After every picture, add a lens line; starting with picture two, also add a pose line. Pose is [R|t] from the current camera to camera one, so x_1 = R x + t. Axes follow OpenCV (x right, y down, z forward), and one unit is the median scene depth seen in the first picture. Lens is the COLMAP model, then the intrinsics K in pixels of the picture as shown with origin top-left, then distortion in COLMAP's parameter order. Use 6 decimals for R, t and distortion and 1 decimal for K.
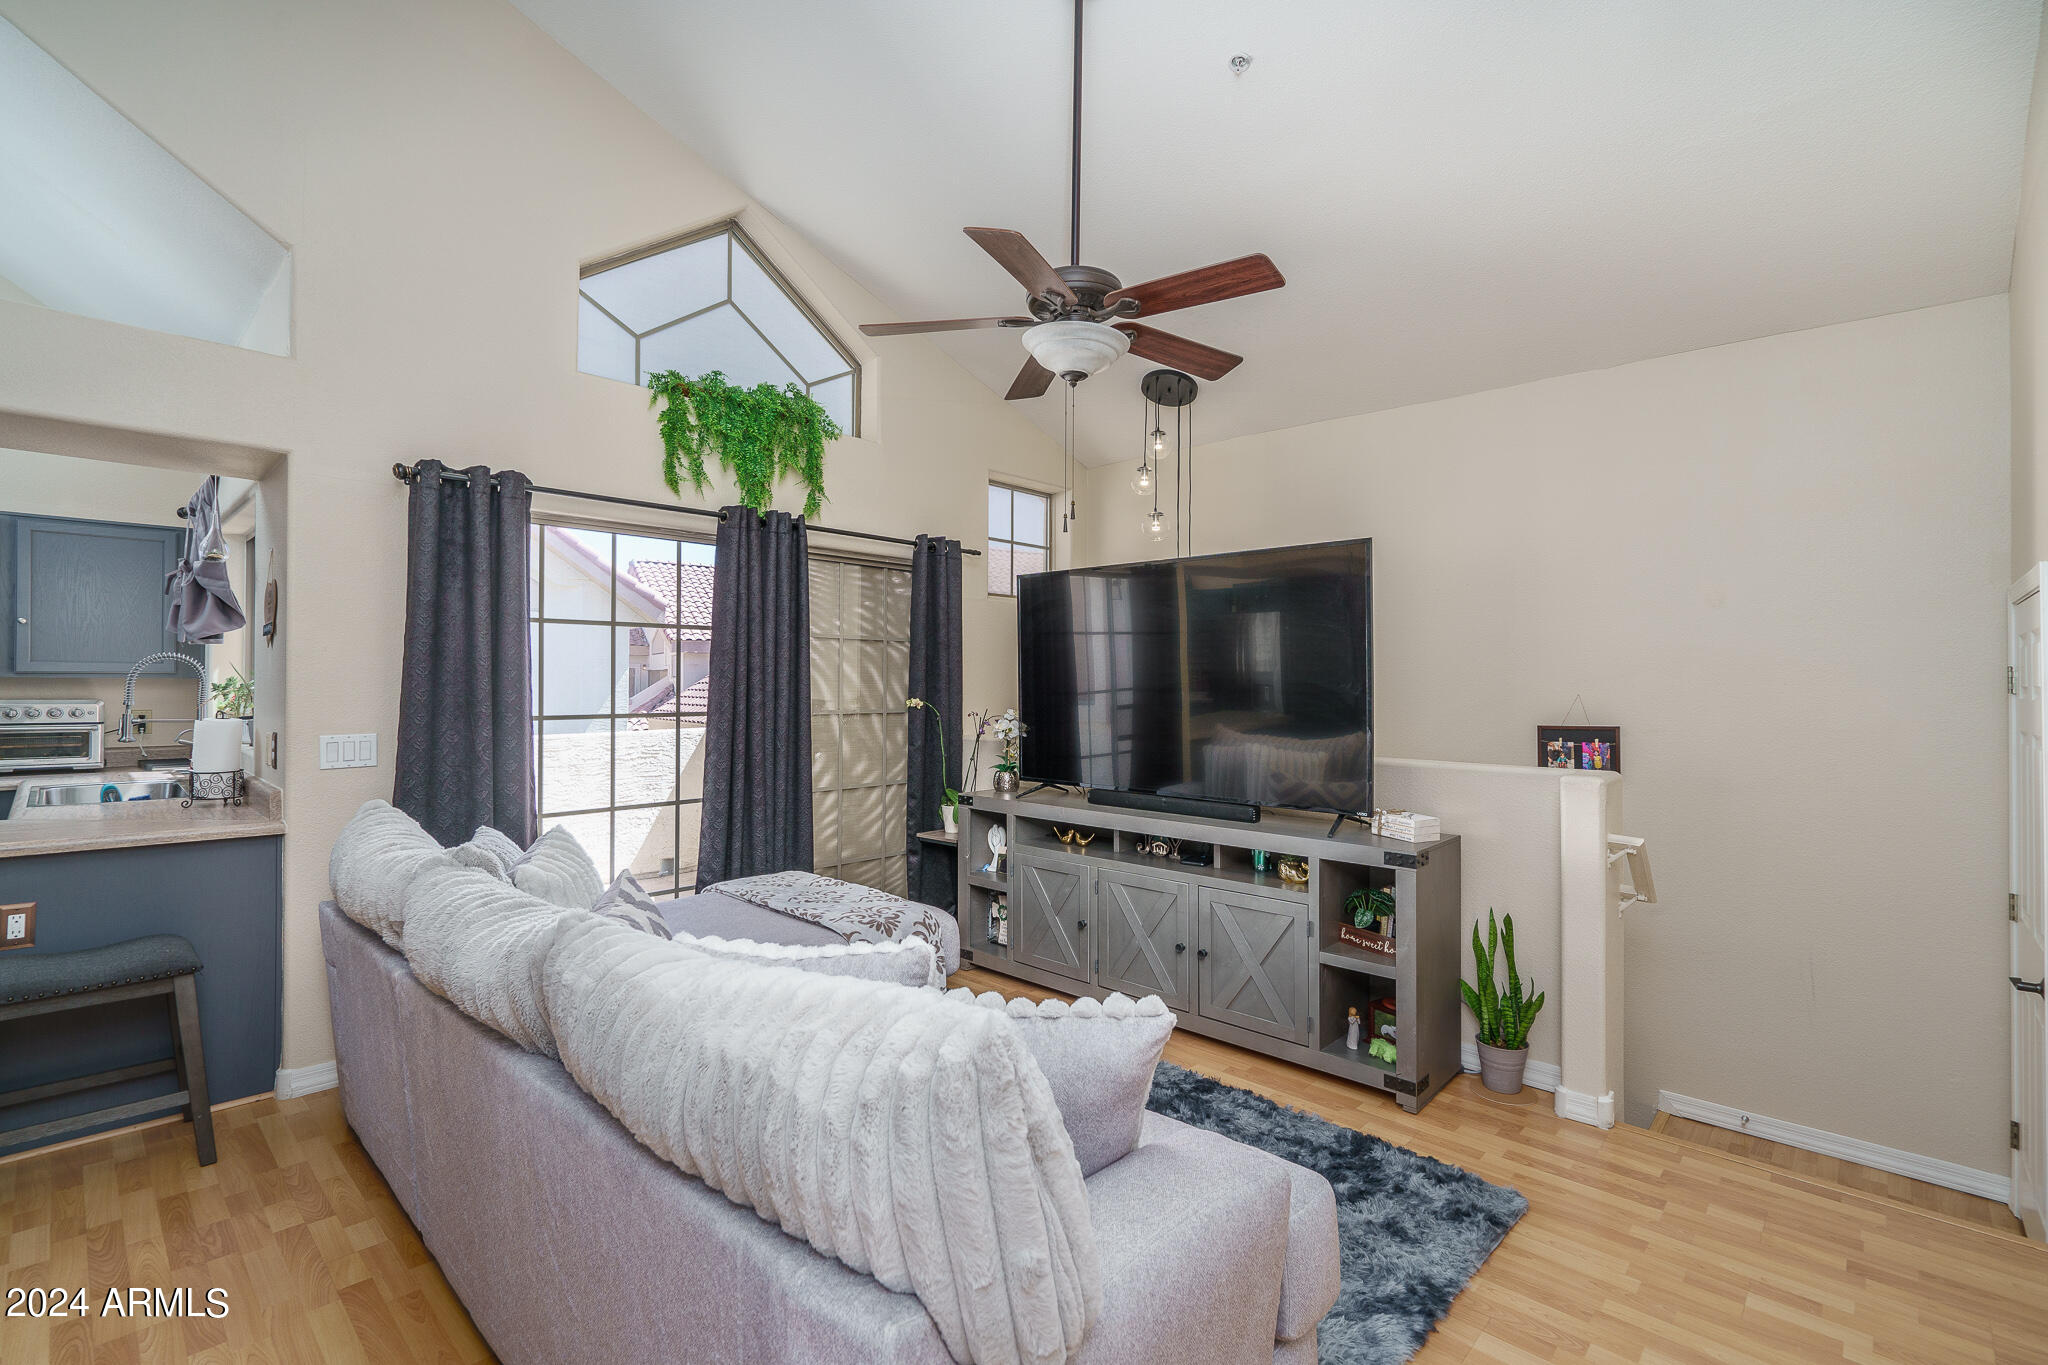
lens RADIAL K [[956.5, 0, 1012.1], [0, 956.5, 669.2], [0, 0, 1]] dist [0.001339, 0.000861]
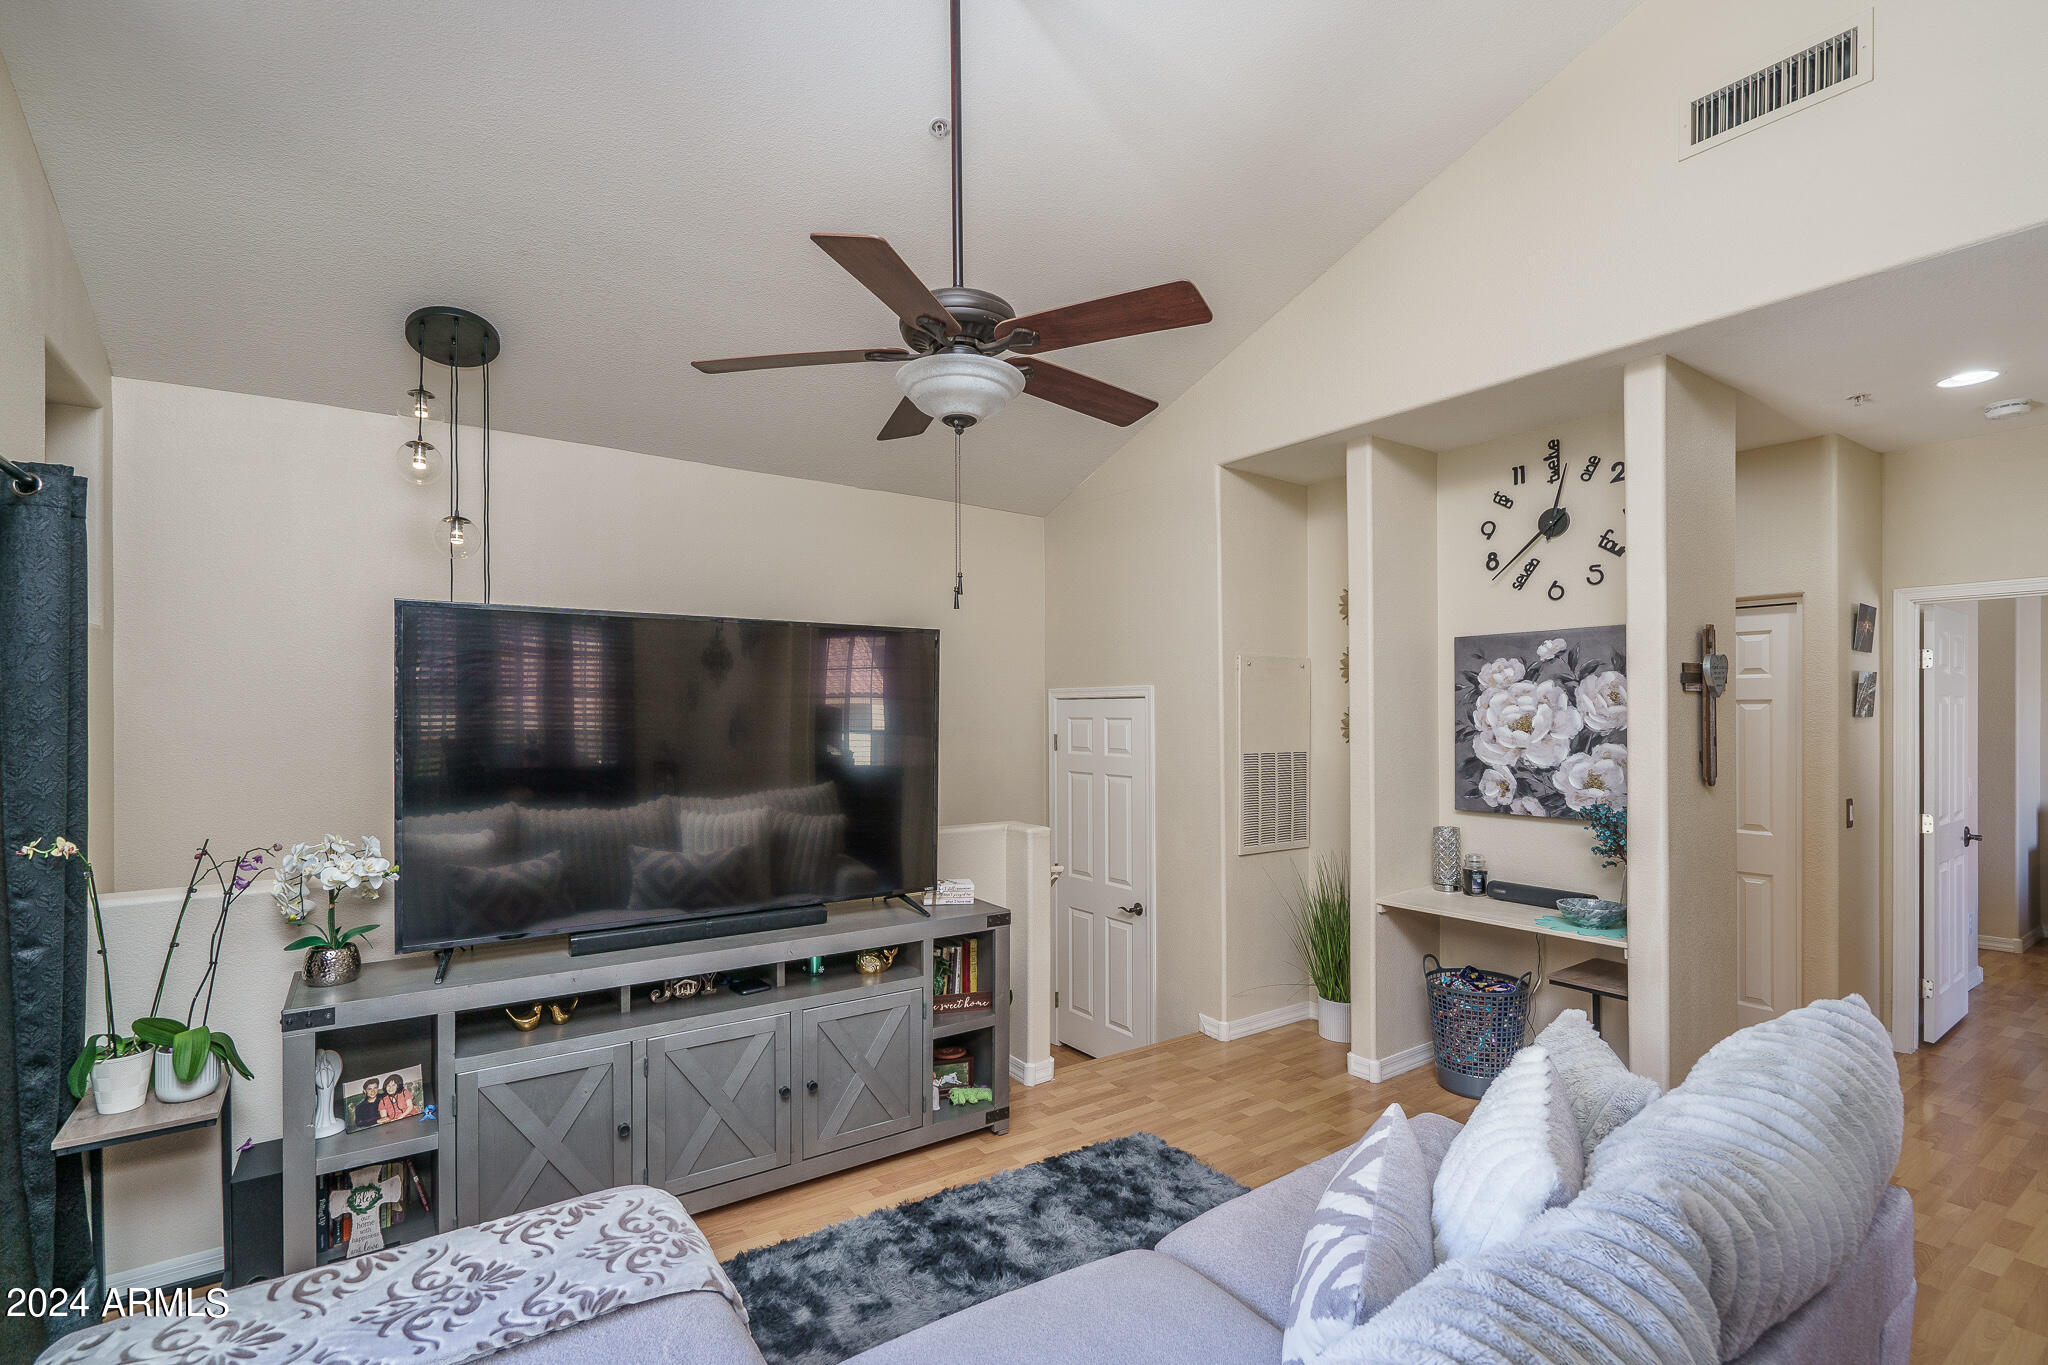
lens RADIAL K [[956.5, 0, 1026.8], [0, 956.5, 714.7], [0, 0, 1]] dist [0.001339, 0.000861]
pose [[0.179965, -0.006264, 0.983653, -0.653815], [-0.012456, 0.999885, 0.008647, -0.051674], [-0.983594, -0.013808, 0.179866, 0.700203]]
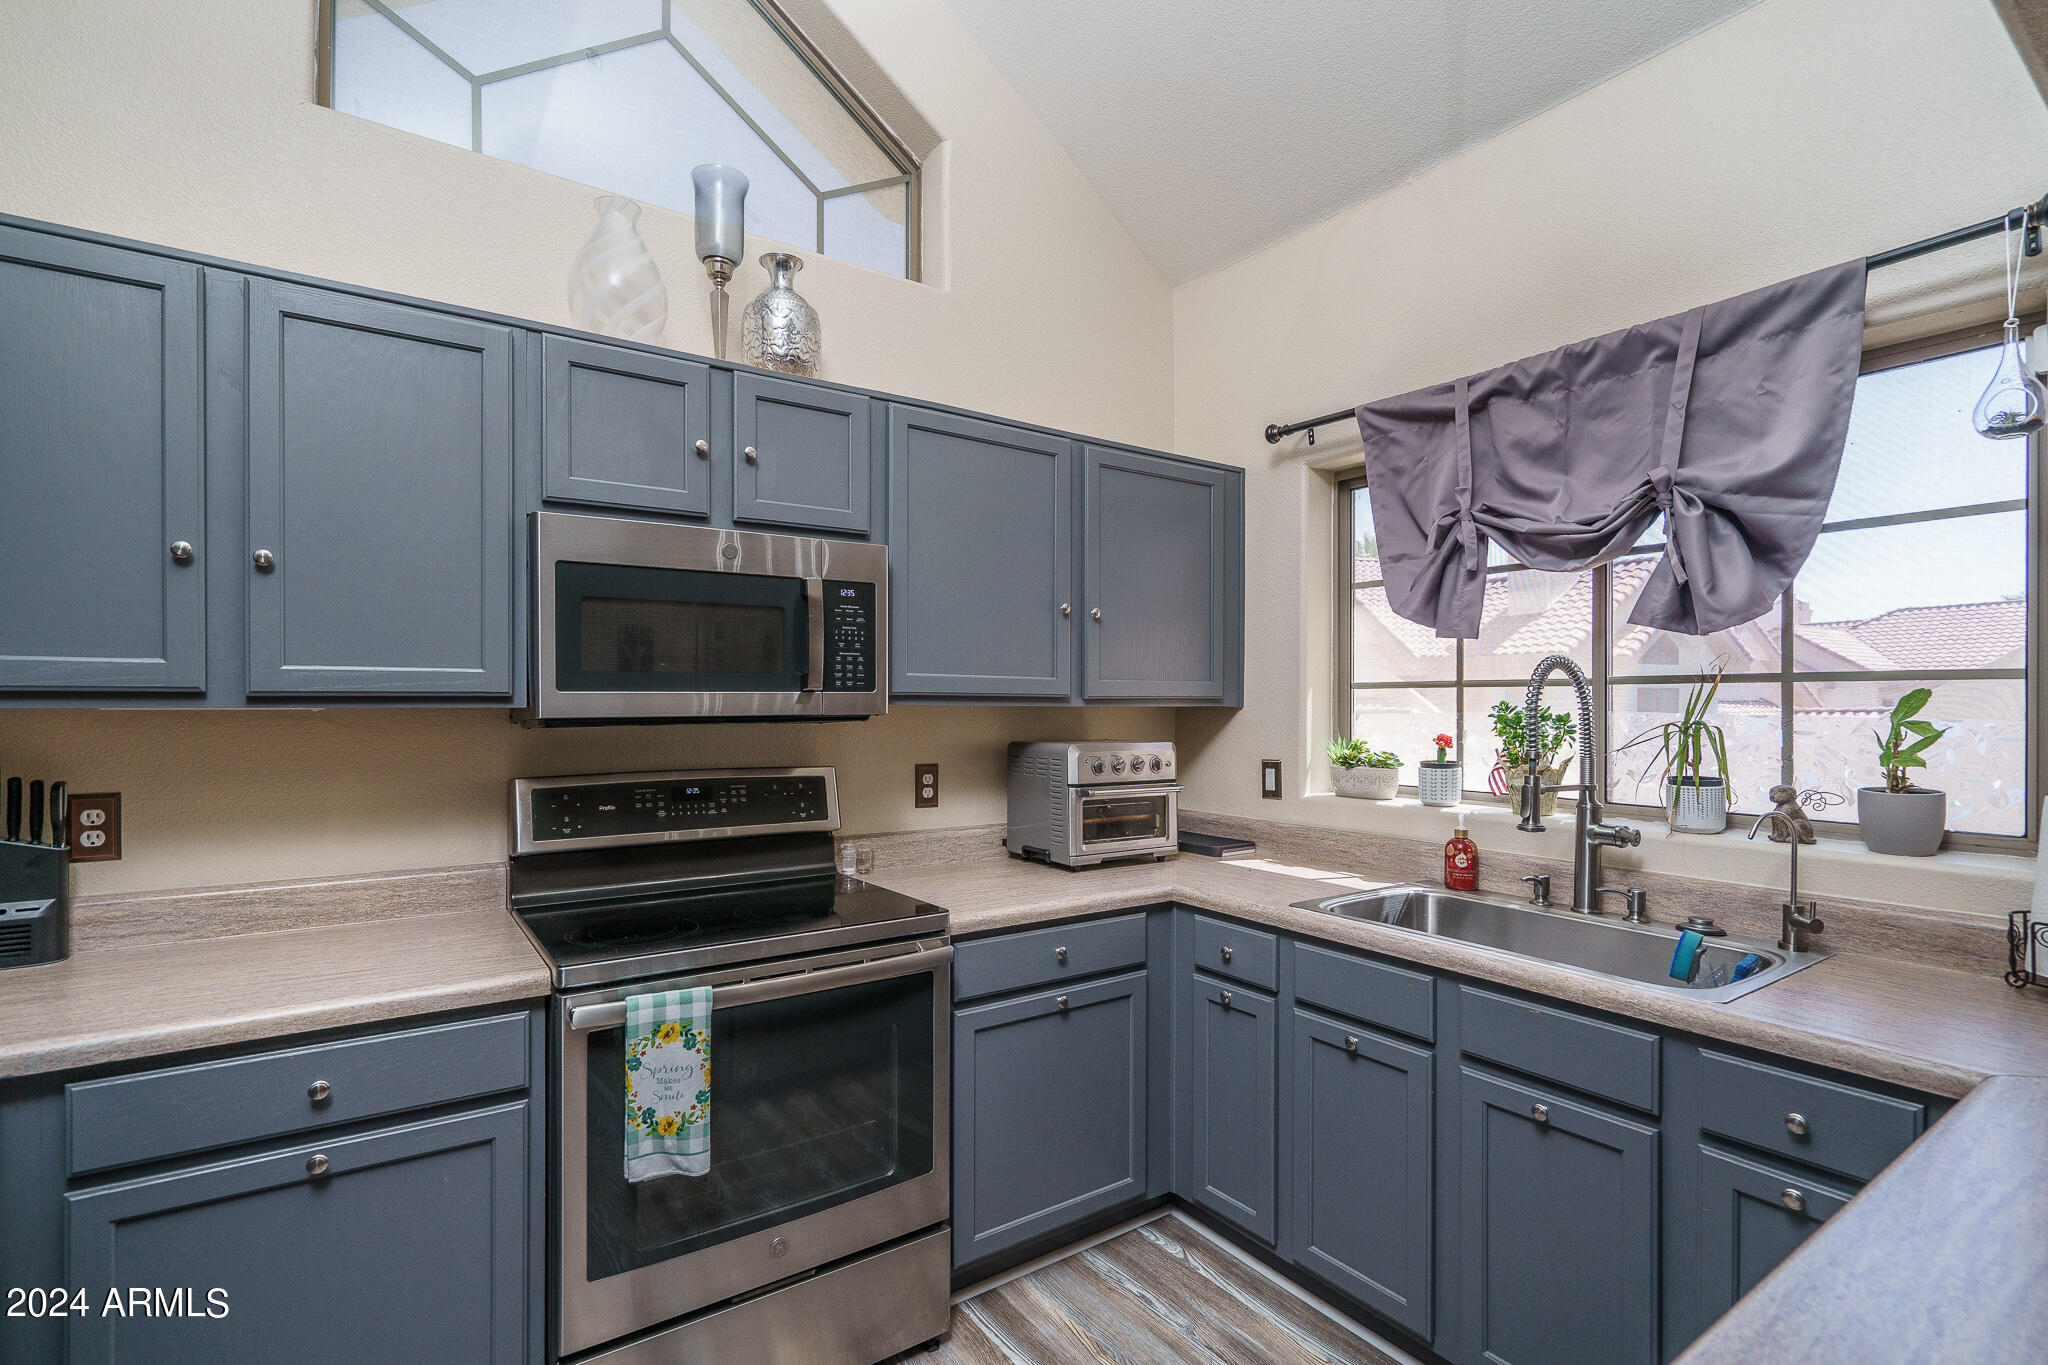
lens RADIAL K [[956.5, 0, 1012.2], [0, 956.5, 706.8], [0, 0, 1]] dist [0.001339, 0.000861]
pose [[0.981470, -0.004084, -0.191574, -1.232115], [0.006641, 0.999897, 0.012703, -0.001806], [0.191502, -0.013740, 0.981396, 0.490605]]
